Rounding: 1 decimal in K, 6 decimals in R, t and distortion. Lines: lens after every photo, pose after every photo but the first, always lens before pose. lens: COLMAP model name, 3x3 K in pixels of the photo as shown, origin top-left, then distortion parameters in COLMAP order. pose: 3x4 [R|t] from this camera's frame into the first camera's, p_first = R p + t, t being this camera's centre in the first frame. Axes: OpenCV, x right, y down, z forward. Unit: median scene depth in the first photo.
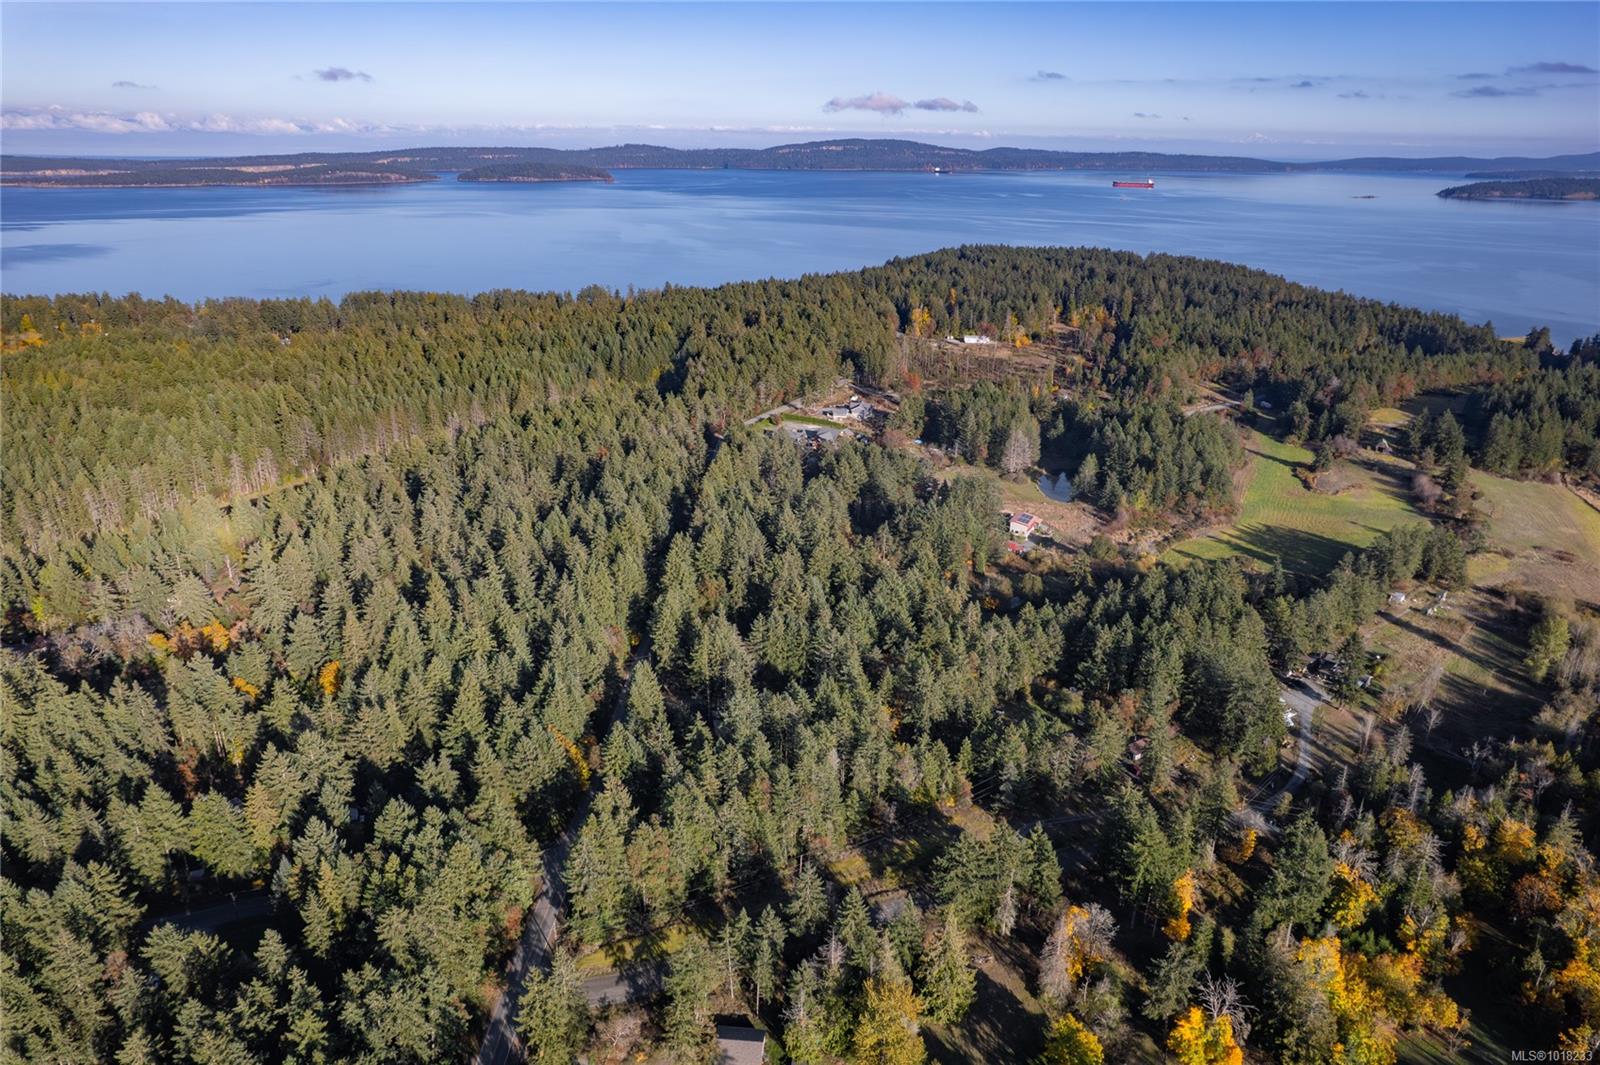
lens RADIAL K [[1029.1, 0, 808.9], [0, 1029.1, 511.2], [0, 0, 1]] dist [-0.079912, 0.074007]
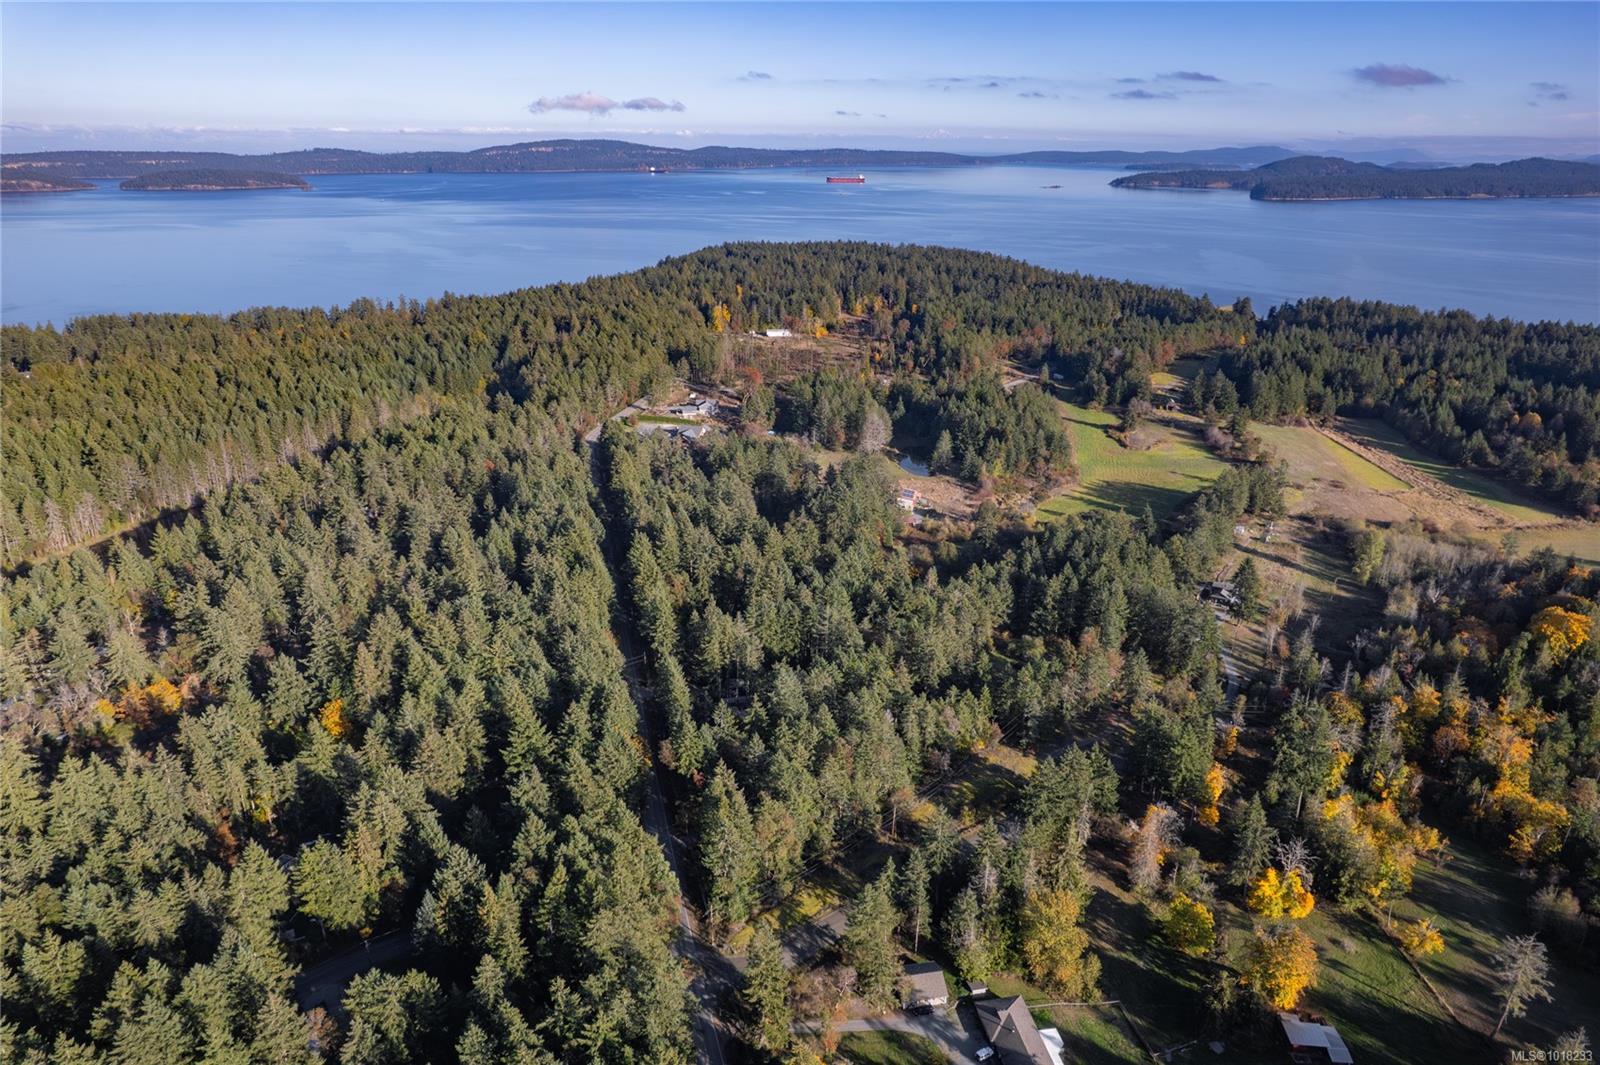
lens RADIAL K [[1029.1, 0, 808.9], [0, 1029.1, 511.2], [0, 0, 1]] dist [-0.079912, 0.074007]
pose [[0.963854, -0.093933, 0.249324, -0.129977], [0.093802, 0.995513, 0.012433, 0.001873], [-0.249373, 0.011404, 0.968340, -0.008289]]
